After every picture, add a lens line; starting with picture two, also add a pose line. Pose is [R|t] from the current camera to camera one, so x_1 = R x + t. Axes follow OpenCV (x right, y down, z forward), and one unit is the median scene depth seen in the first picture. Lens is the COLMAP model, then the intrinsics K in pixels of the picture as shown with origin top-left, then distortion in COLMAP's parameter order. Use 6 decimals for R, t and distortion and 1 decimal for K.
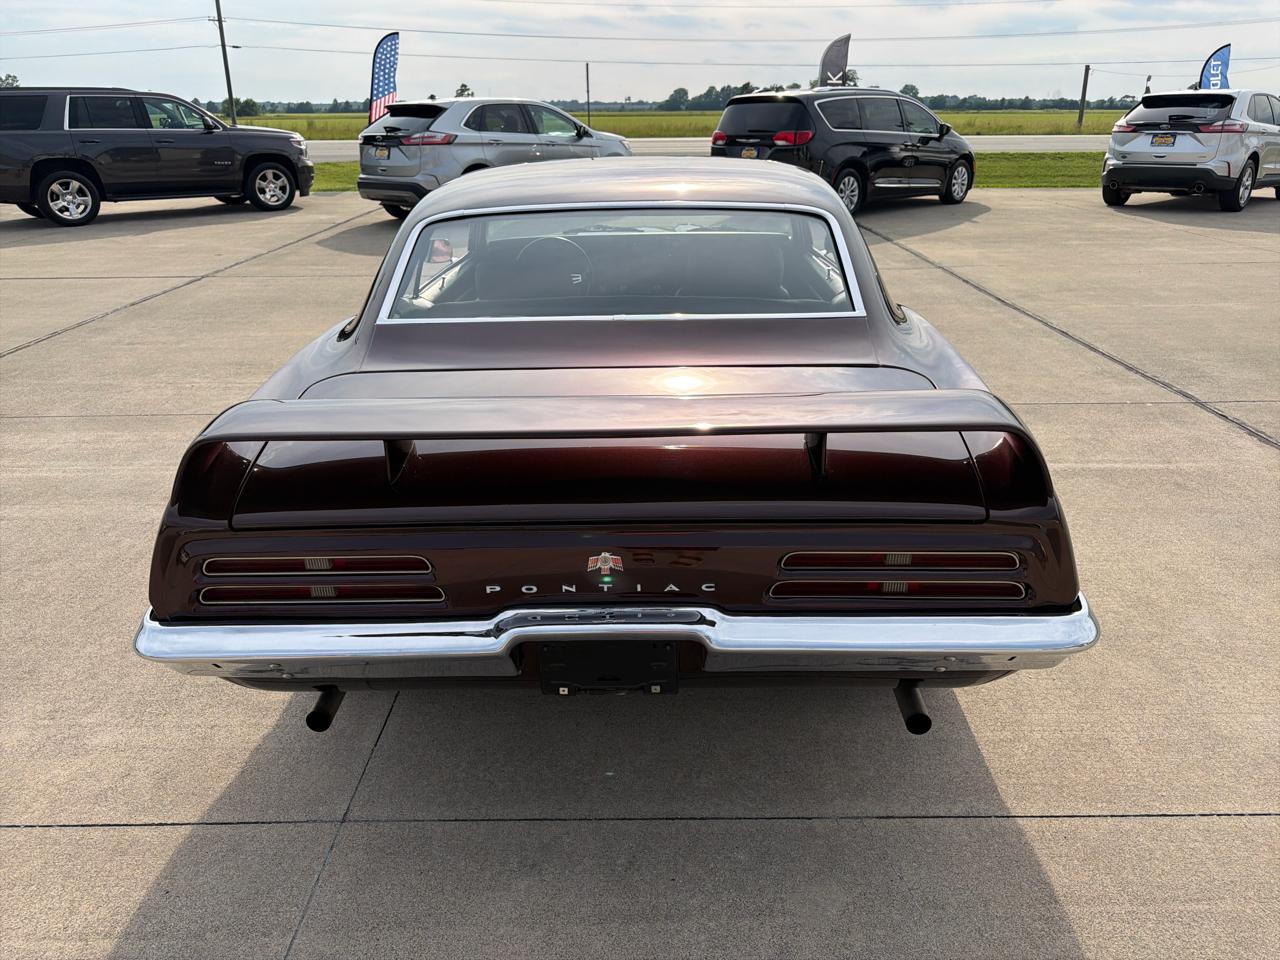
lens RADIAL K [[911.2, 0, 643.8], [0, 911.2, 482.4], [0, 0, 1]] dist [0.018718, -0.026989]
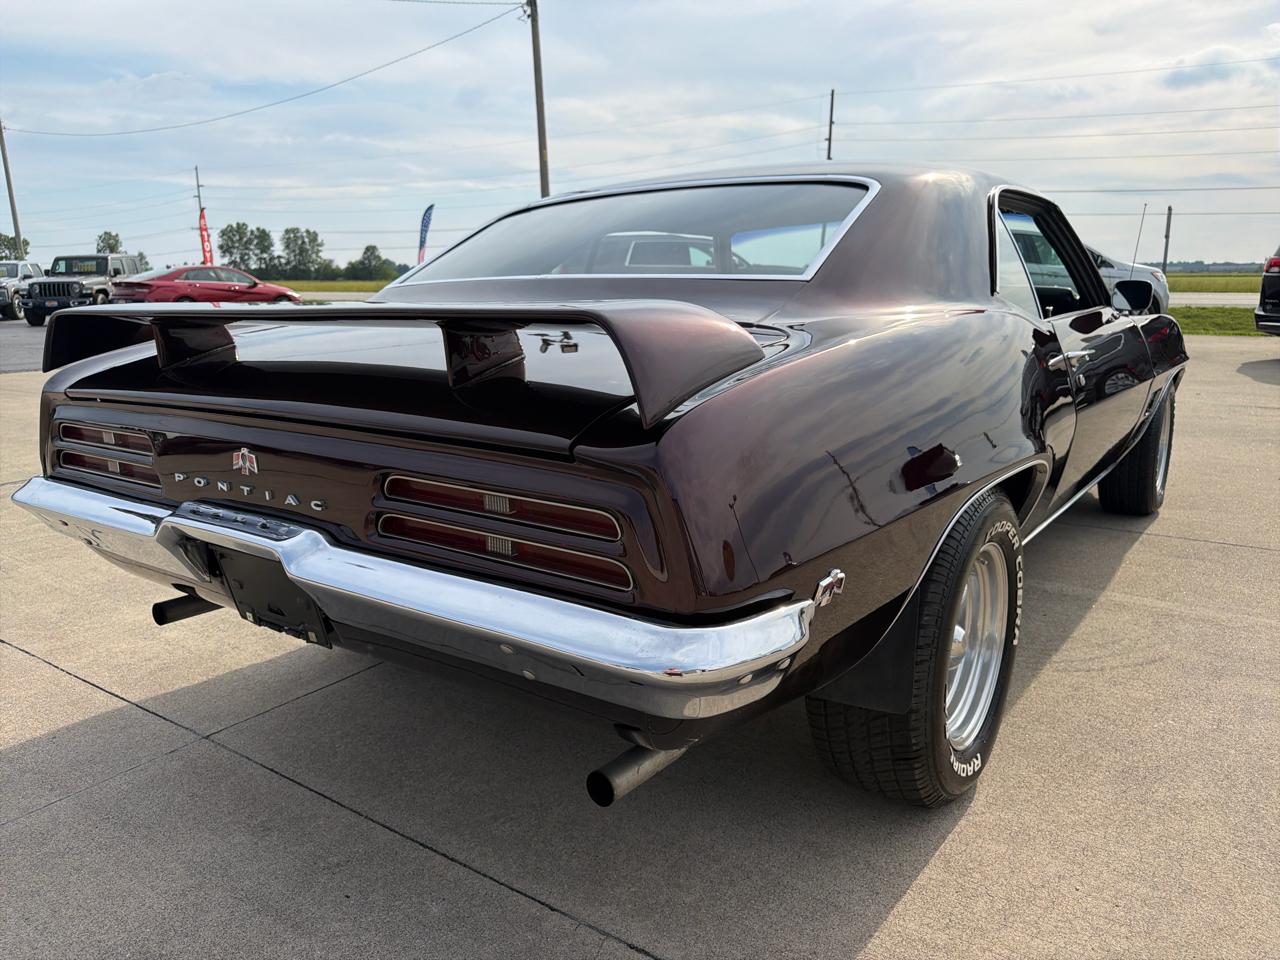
lens RADIAL K [[915.7, 0, 636.5], [0, 915.7, 486.8], [0, 0, 1]] dist [-0.003177, -0.002923]
pose [[0.819640, 0.126364, -0.558769, 0.100124], [-0.212398, 0.972886, -0.091544, 0.014482], [0.532051, 0.193714, 0.824255, 0.058842]]
